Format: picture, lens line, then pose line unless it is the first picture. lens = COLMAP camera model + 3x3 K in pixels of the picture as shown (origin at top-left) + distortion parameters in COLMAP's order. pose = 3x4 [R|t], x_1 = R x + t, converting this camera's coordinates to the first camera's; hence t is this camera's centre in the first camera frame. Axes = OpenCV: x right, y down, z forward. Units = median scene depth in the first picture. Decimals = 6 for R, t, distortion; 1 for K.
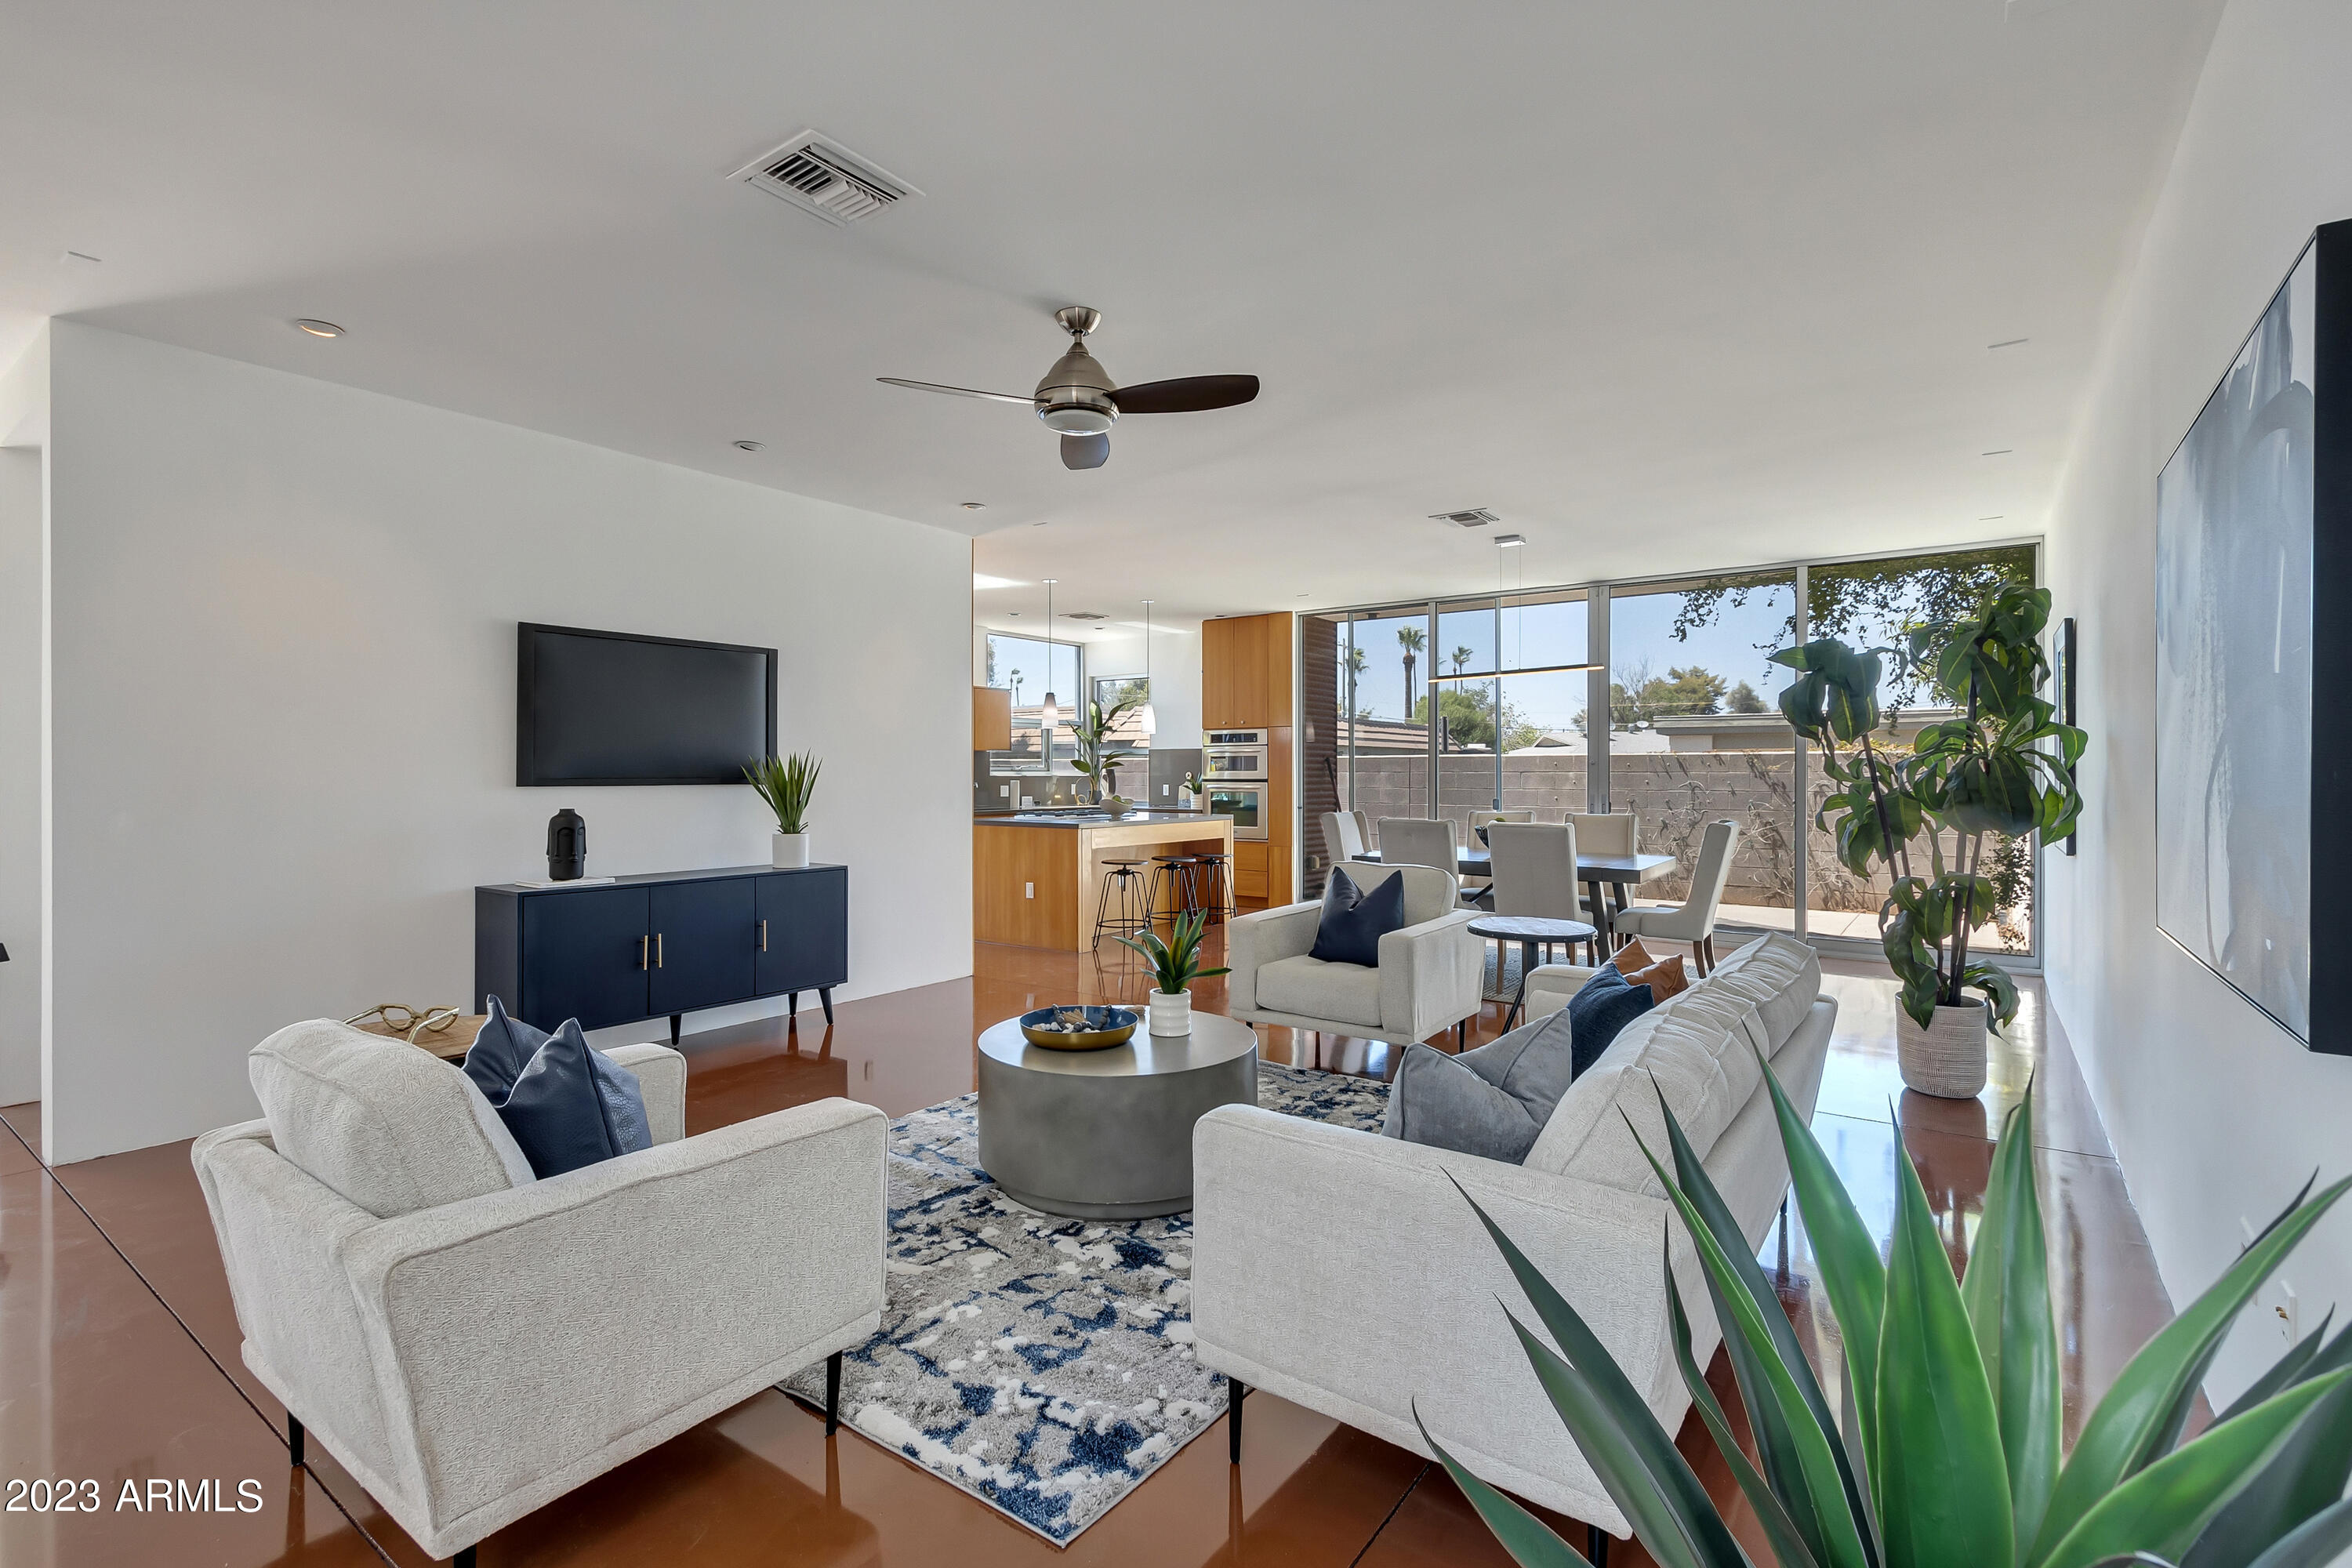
lens RADIAL K [[1083.4, 0, 1161.0], [0, 1083.4, 768.9], [0, 0, 1]] dist [0.009435, -0.002609]
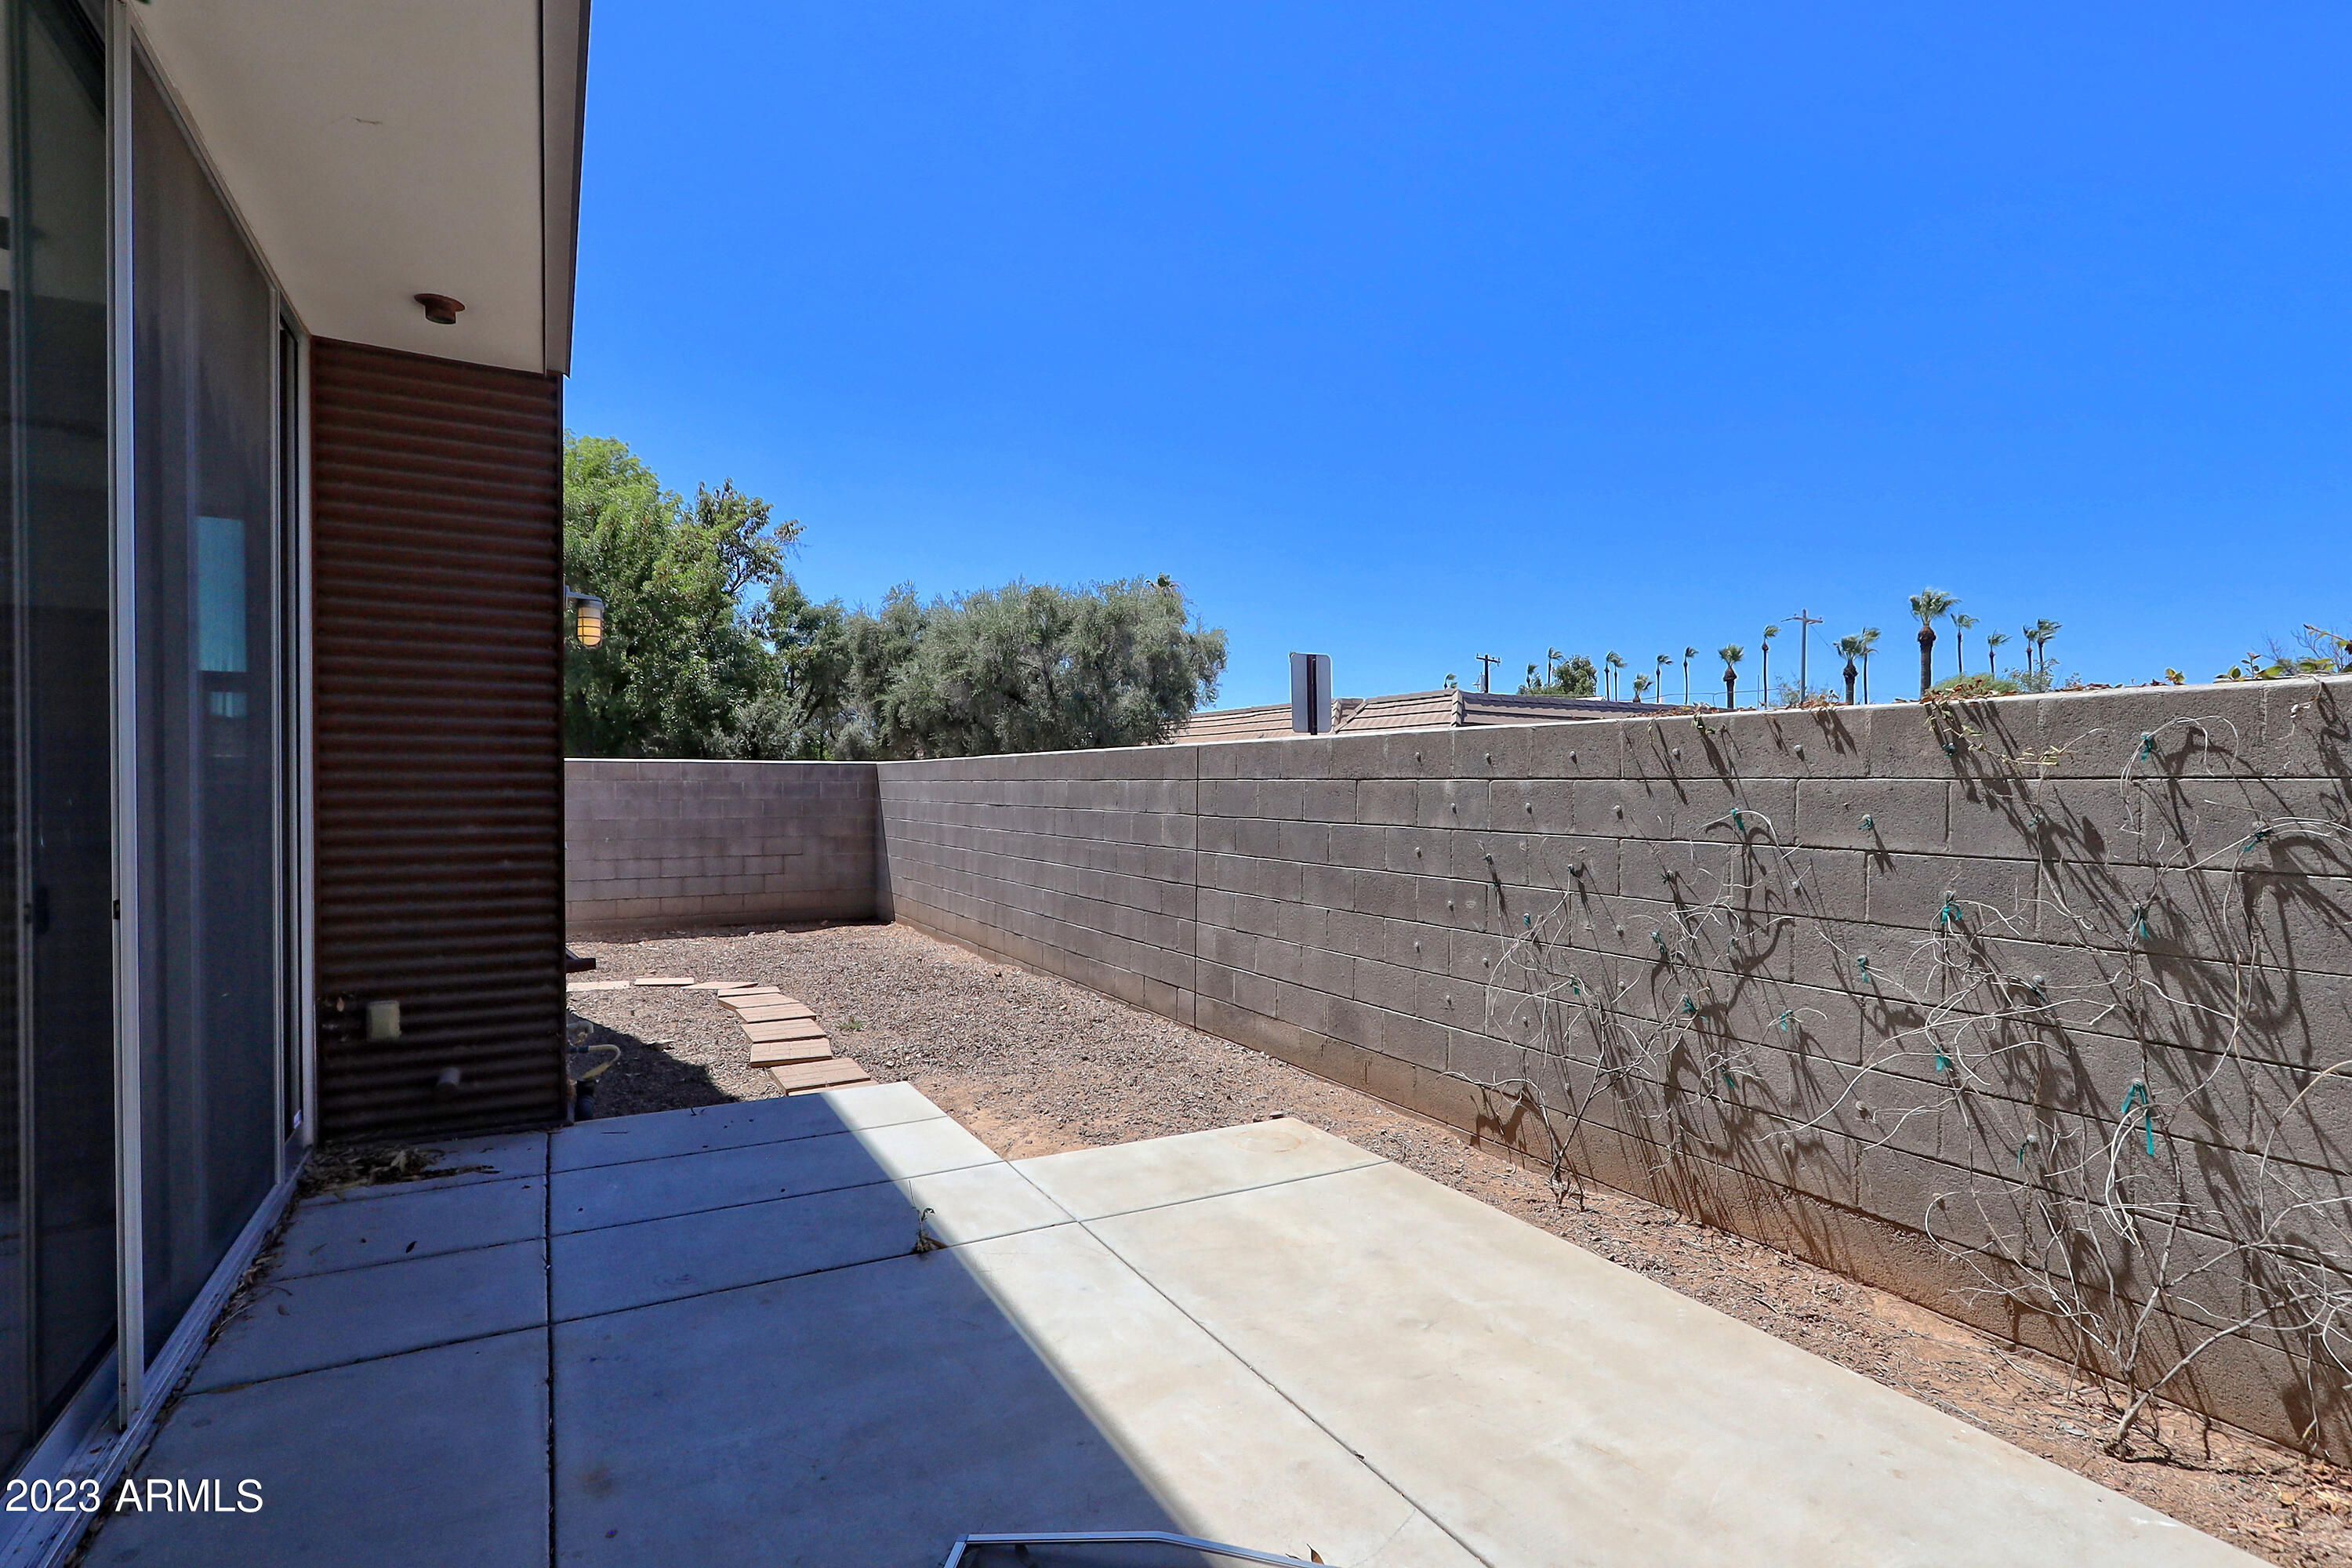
lens RADIAL K [[1083.4, 0, 1166.0], [0, 1083.4, 789.8], [0, 0, 1]] dist [0.009435, -0.002609]
pose [[0.907977, 0.006500, -0.418971, 0.227491], [-0.003129, 0.999957, 0.008731, 0.001961], [0.419009, -0.006617, 0.907958, 0.329214]]
